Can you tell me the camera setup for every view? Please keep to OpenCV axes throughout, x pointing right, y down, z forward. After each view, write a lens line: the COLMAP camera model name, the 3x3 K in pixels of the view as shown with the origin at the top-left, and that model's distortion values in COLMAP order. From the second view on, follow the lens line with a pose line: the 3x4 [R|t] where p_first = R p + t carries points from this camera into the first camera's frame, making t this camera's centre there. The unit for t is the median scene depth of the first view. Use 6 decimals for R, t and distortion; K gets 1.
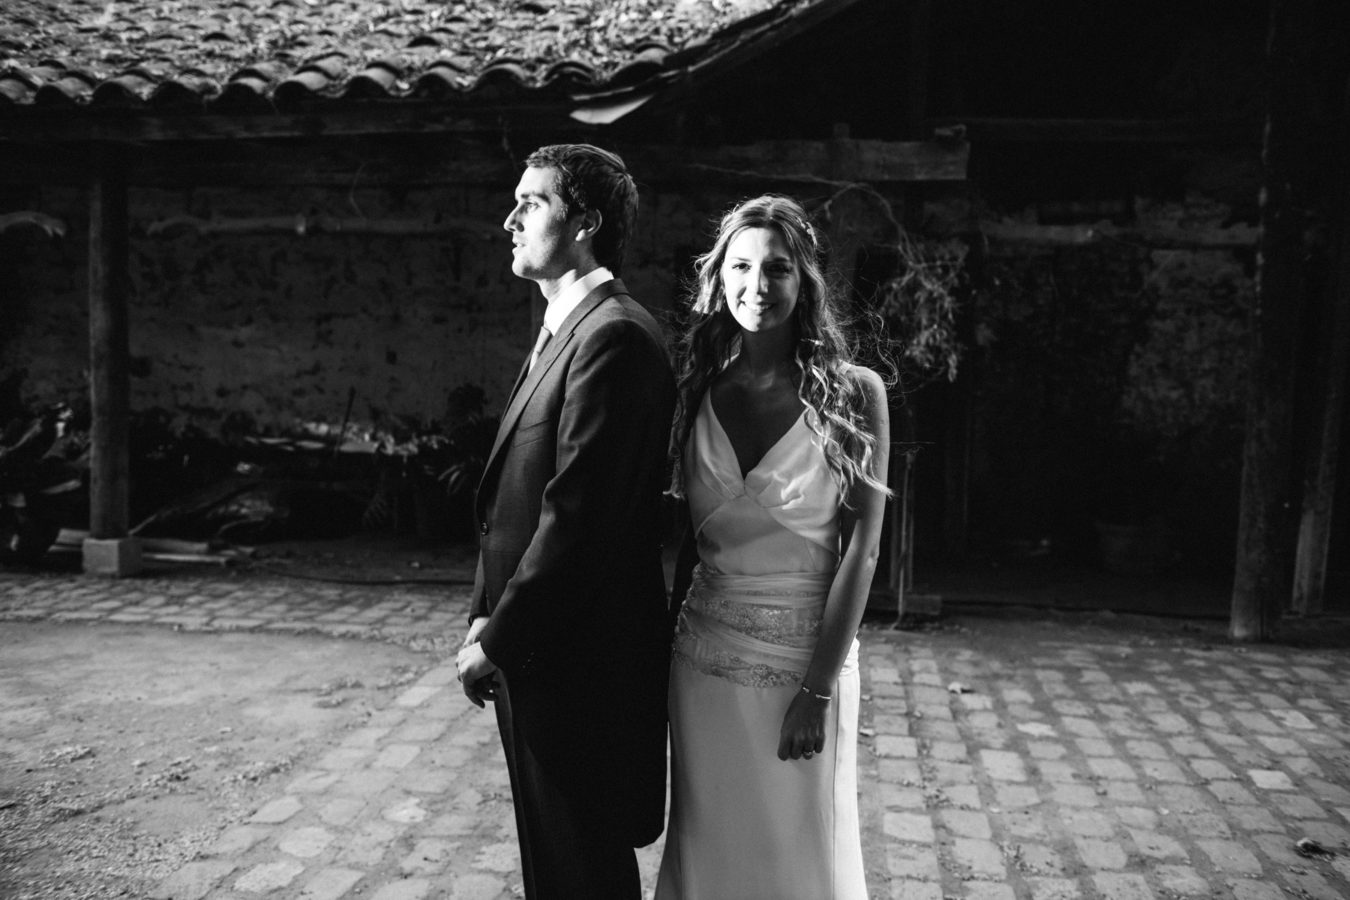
lens RADIAL K [[1182.5, 0, 675.2], [0, 1182.5, 446.3], [0, 0, 1]] dist [-0.007865, 0.000767]
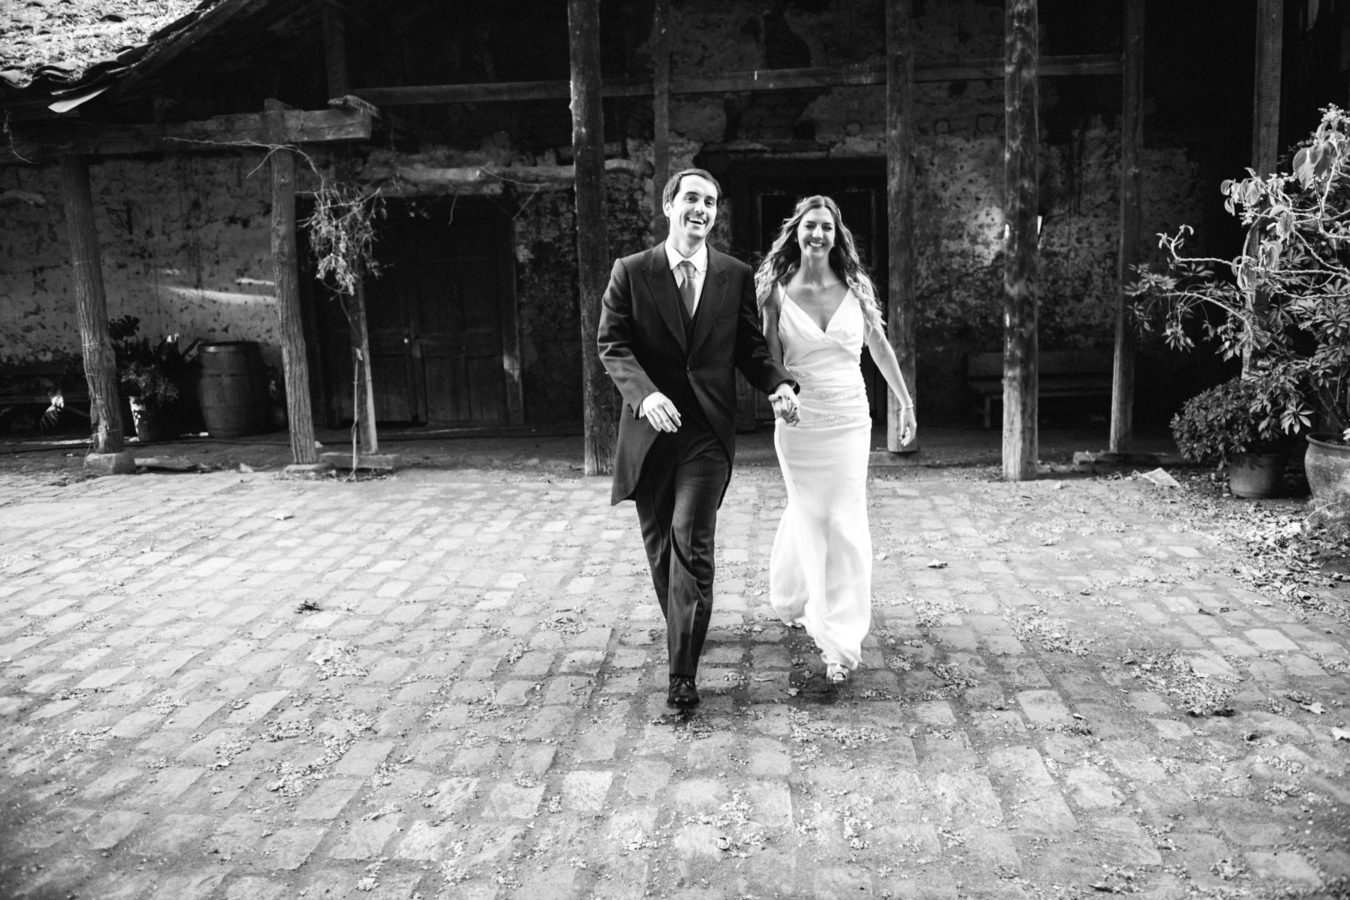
lens RADIAL K [[954.4, 0, 676.0], [0, 954.4, 454.3], [0, 0, 1]] dist [-0.043537, -0.005385]
pose [[0.998002, -0.055937, 0.029362, 0.522774], [0.052521, 0.992931, 0.106443, 0.028621], [-0.035109, -0.104688, 0.993885, -0.085752]]
